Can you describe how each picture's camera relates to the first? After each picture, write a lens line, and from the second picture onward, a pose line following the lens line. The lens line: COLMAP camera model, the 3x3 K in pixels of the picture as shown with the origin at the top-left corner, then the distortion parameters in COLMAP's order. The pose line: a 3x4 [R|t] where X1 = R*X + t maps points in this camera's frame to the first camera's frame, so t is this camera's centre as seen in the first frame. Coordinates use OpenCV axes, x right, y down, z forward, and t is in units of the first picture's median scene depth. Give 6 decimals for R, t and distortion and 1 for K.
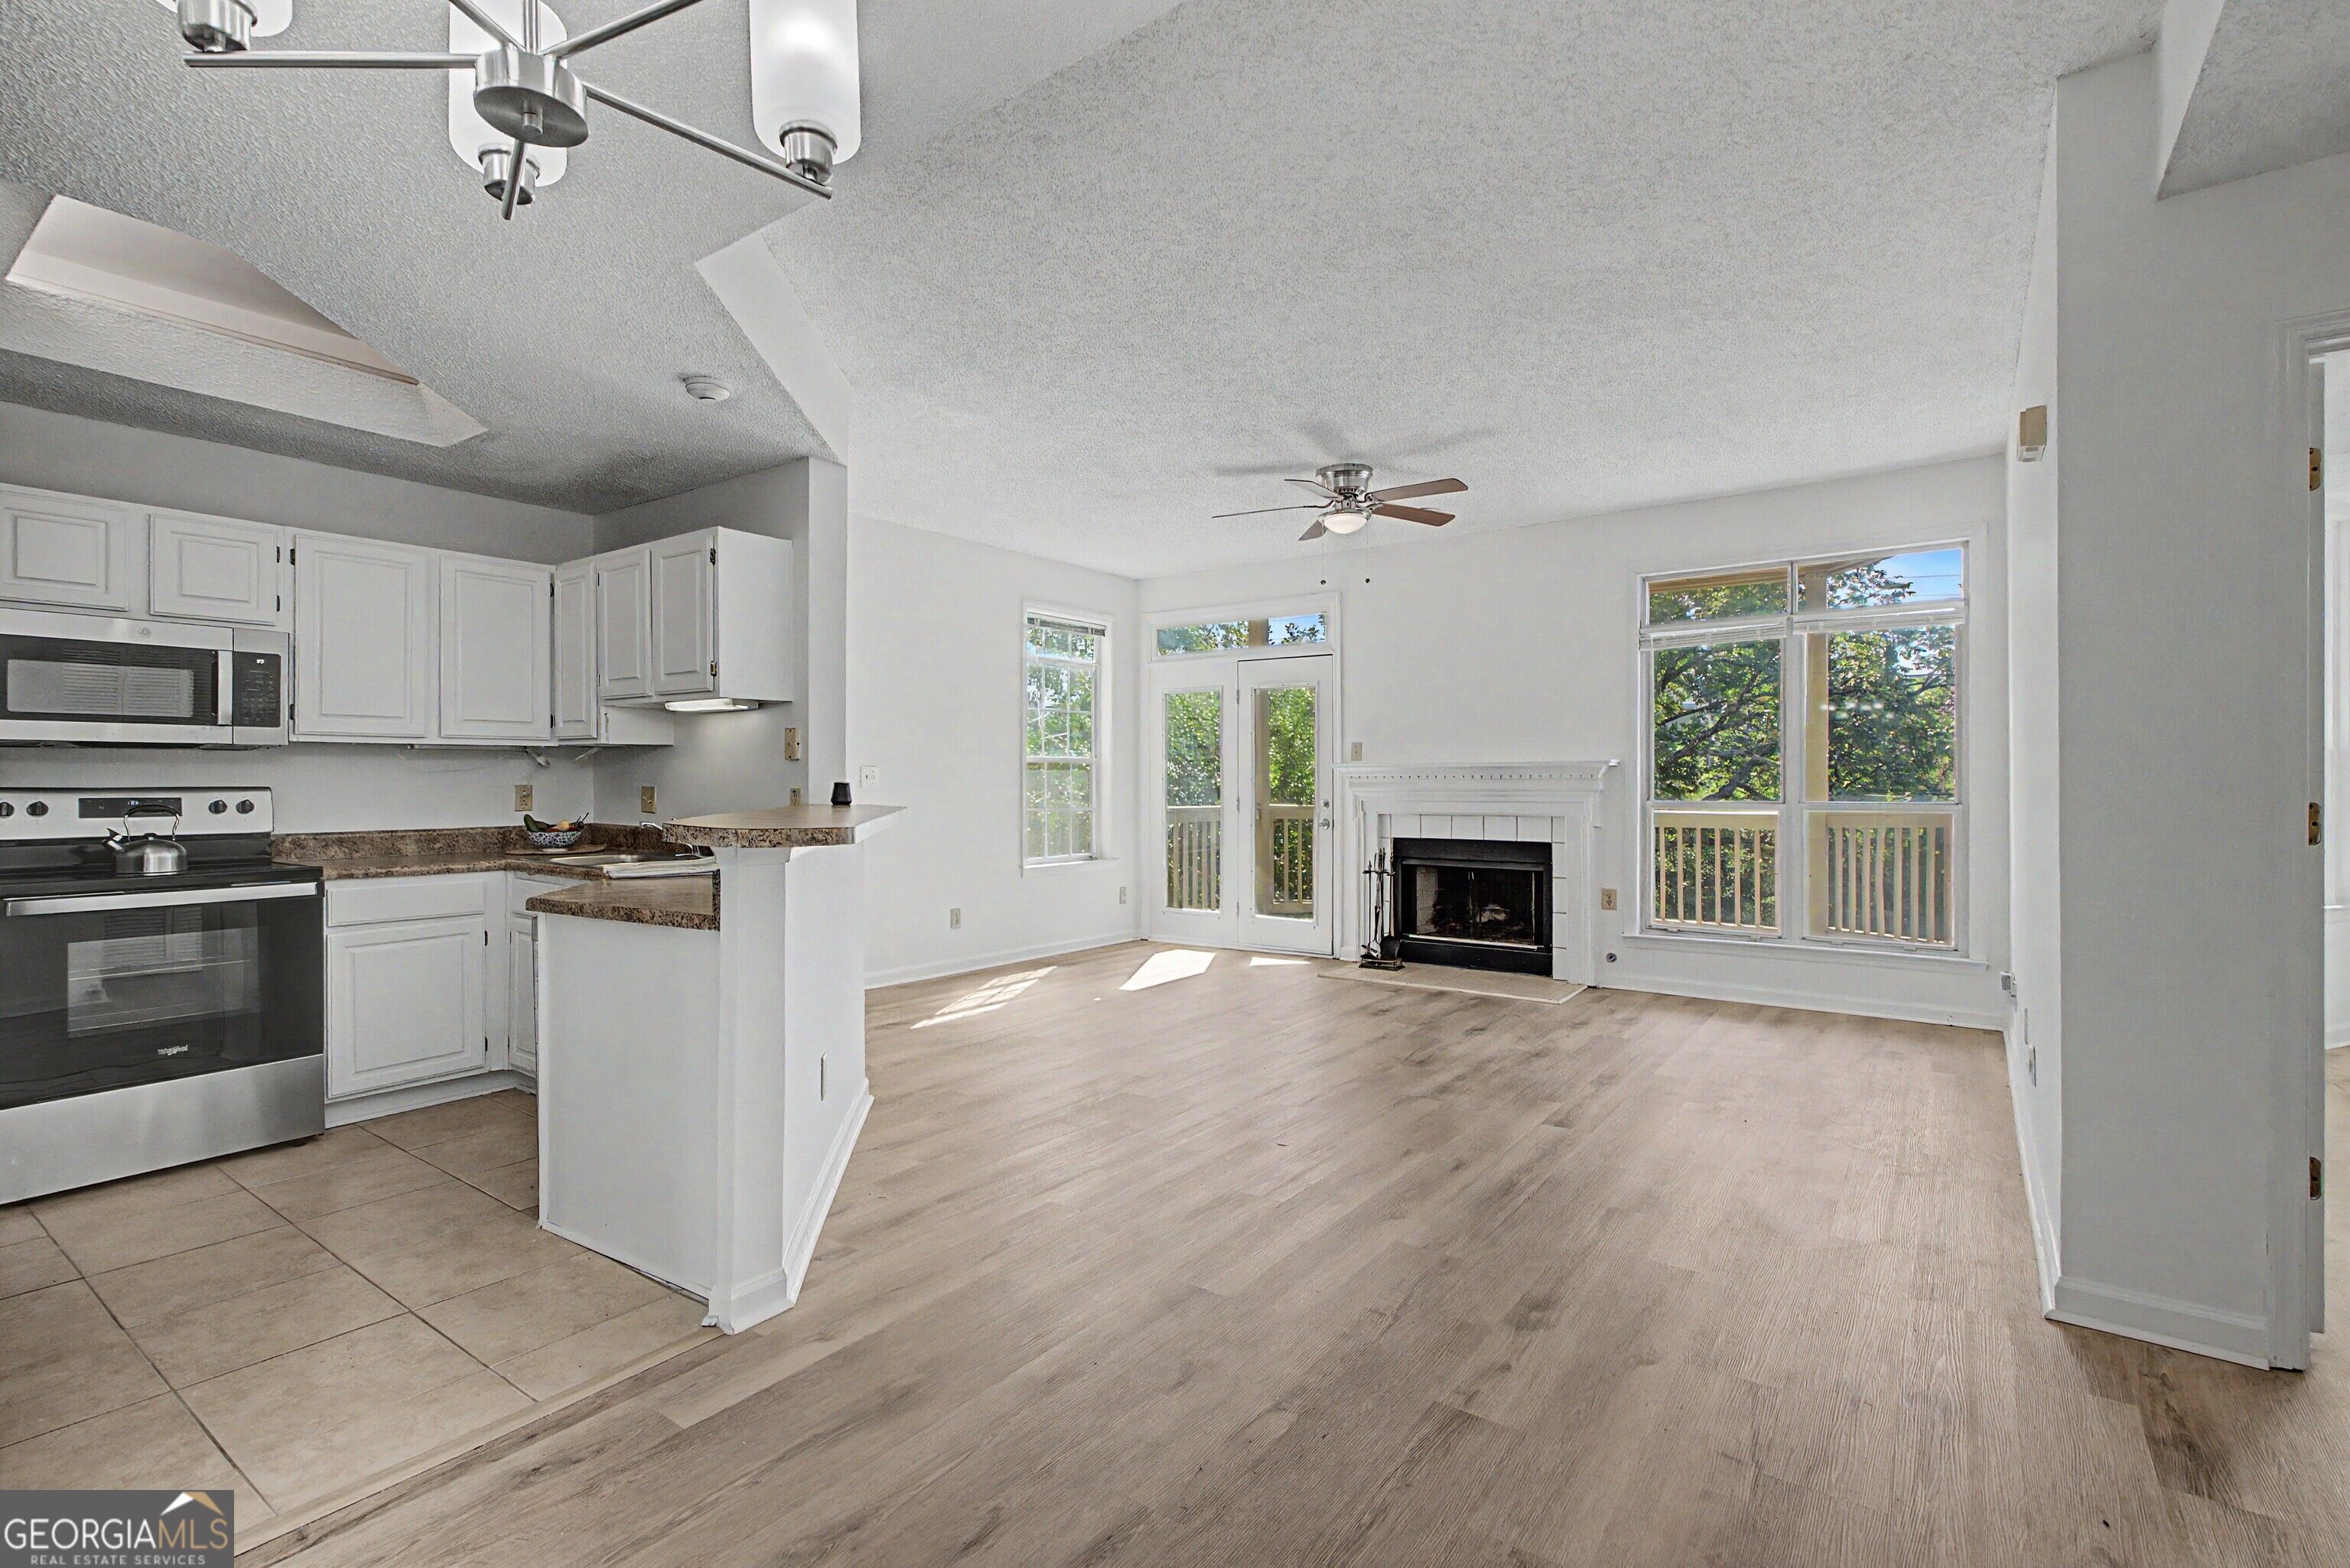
lens RADIAL K [[1084.3, 0, 1156.6], [0, 1084.3, 773.3], [0, 0, 1]] dist [0.008520, -0.000376]
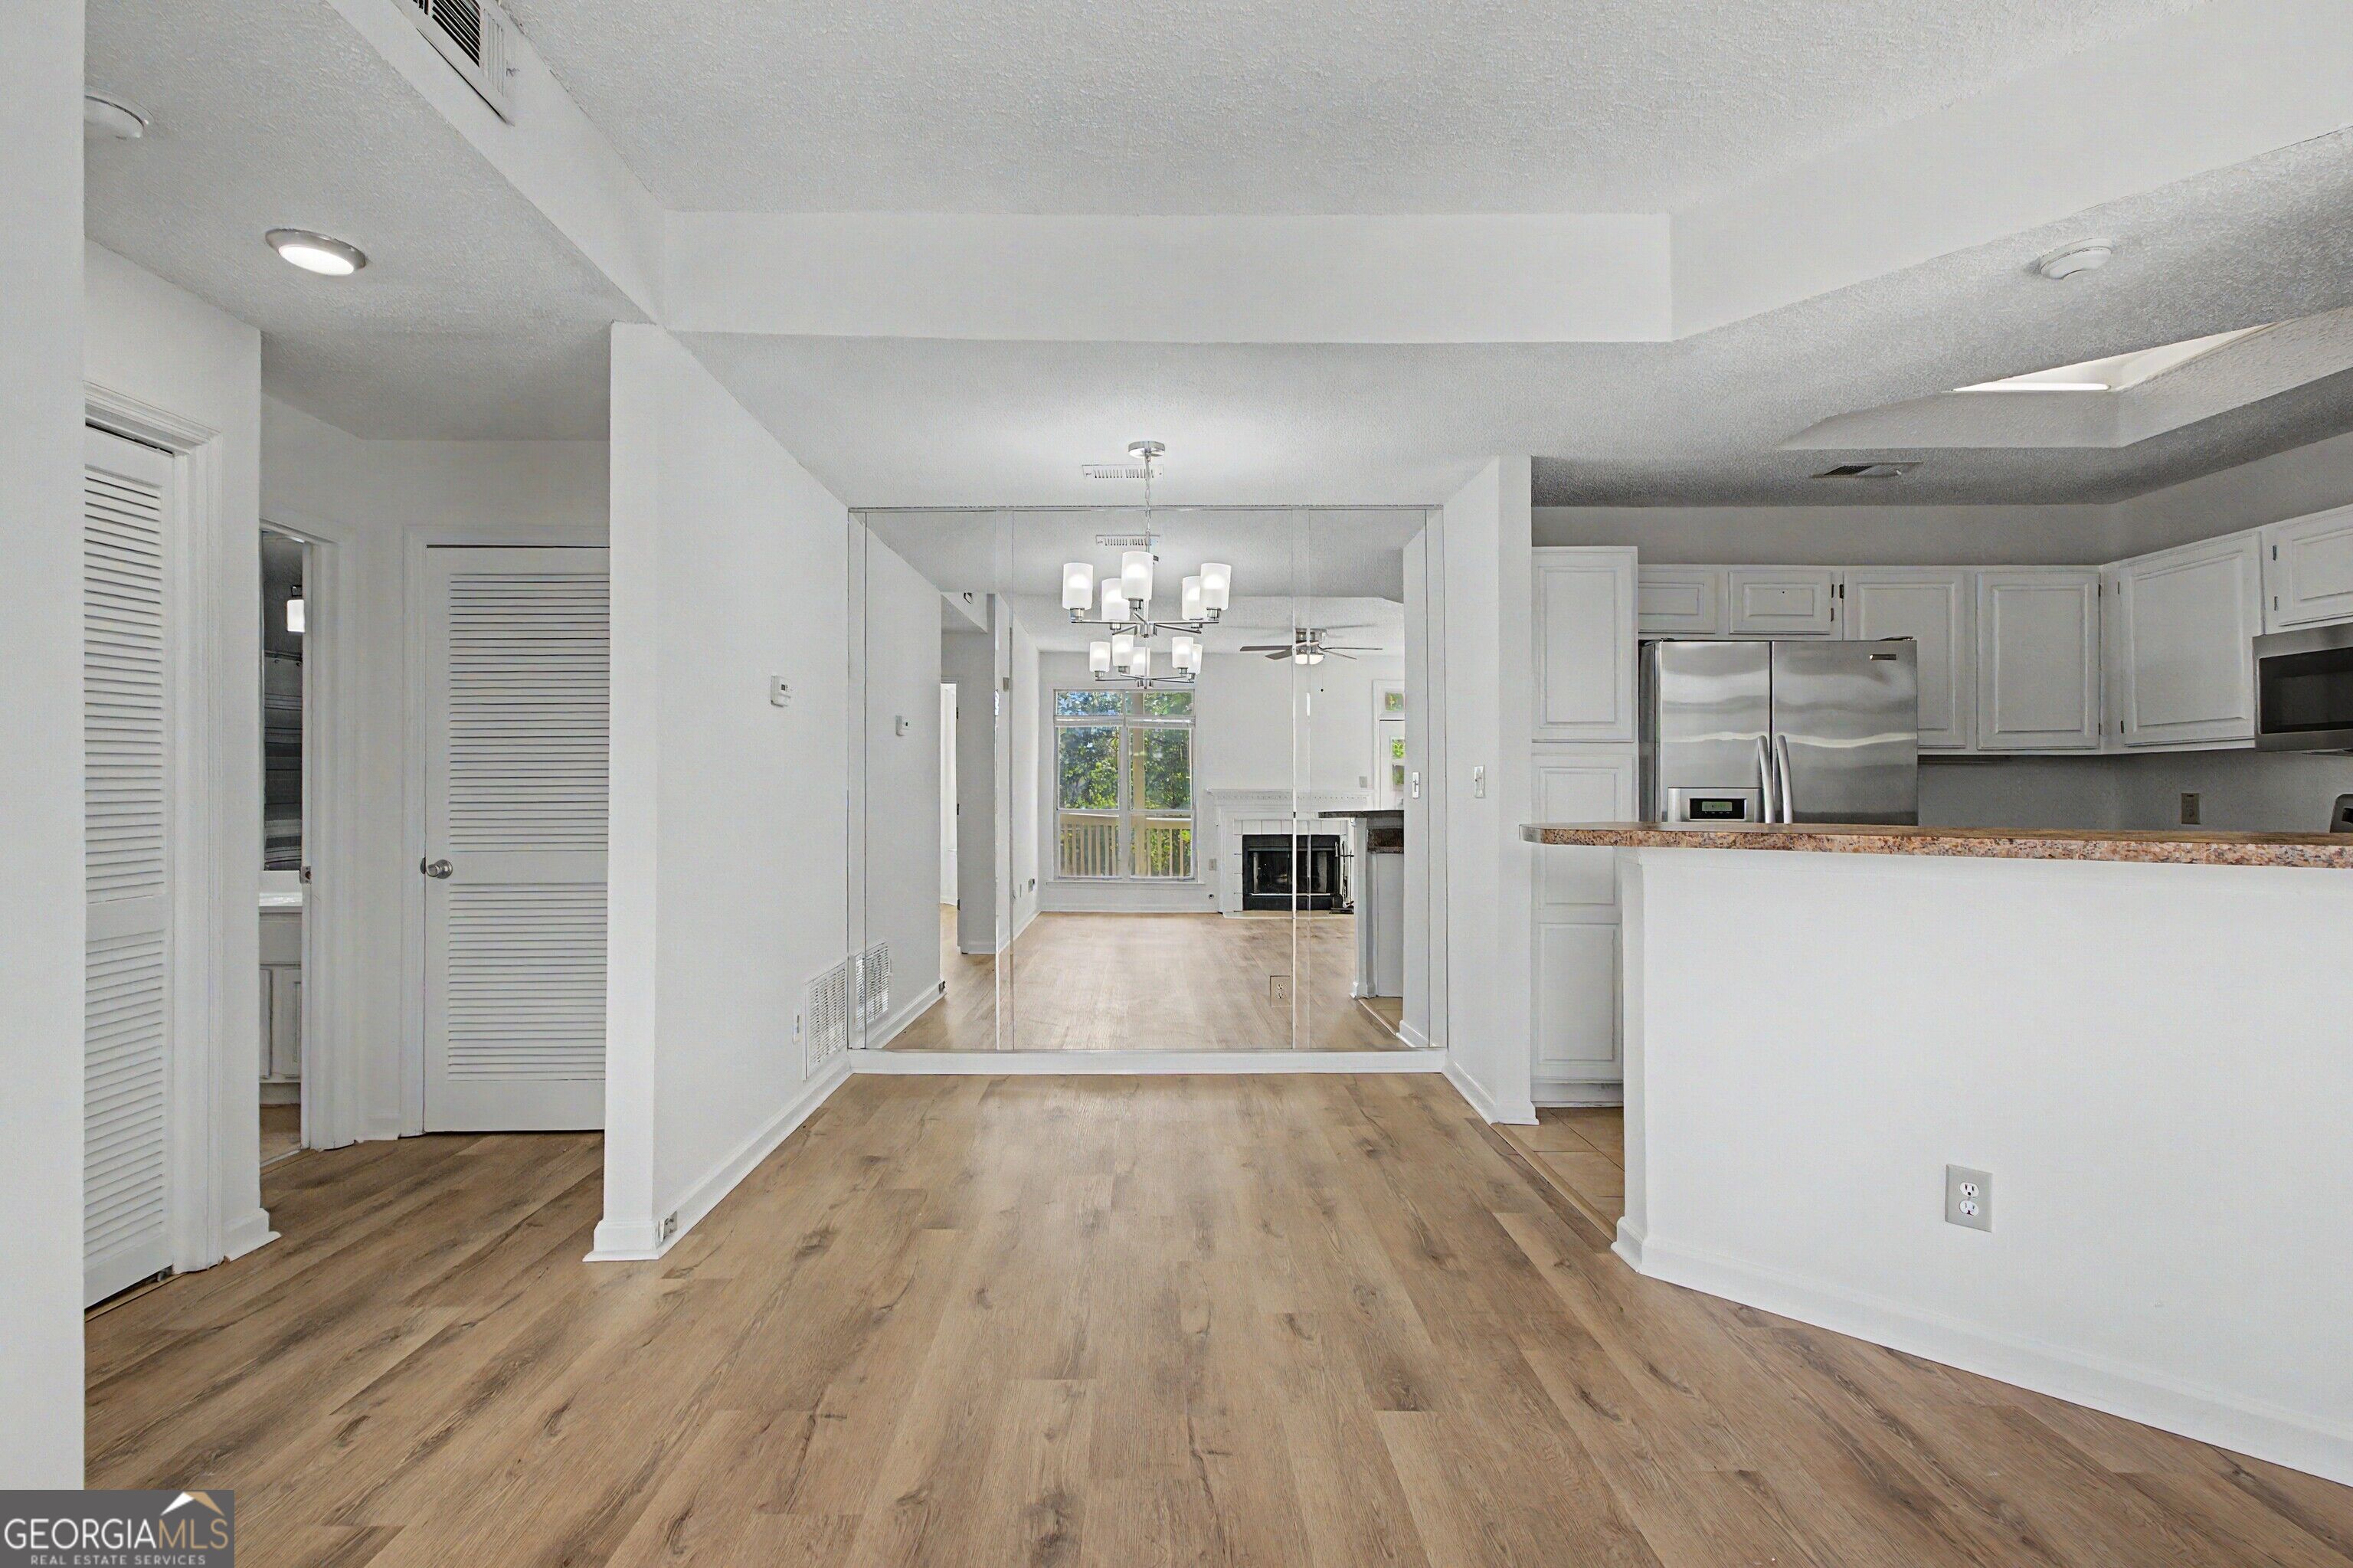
lens RADIAL K [[1126.9, 0, 1148.8], [0, 1126.9, 788.8], [0, 0, 1]] dist [0.009426, 0.000315]
pose [[-0.803173, -0.001168, -0.595745, 0.442573], [0.006357, 0.999924, -0.010531, 0.009590], [0.595712, -0.012246, -0.803105, 0.981666]]
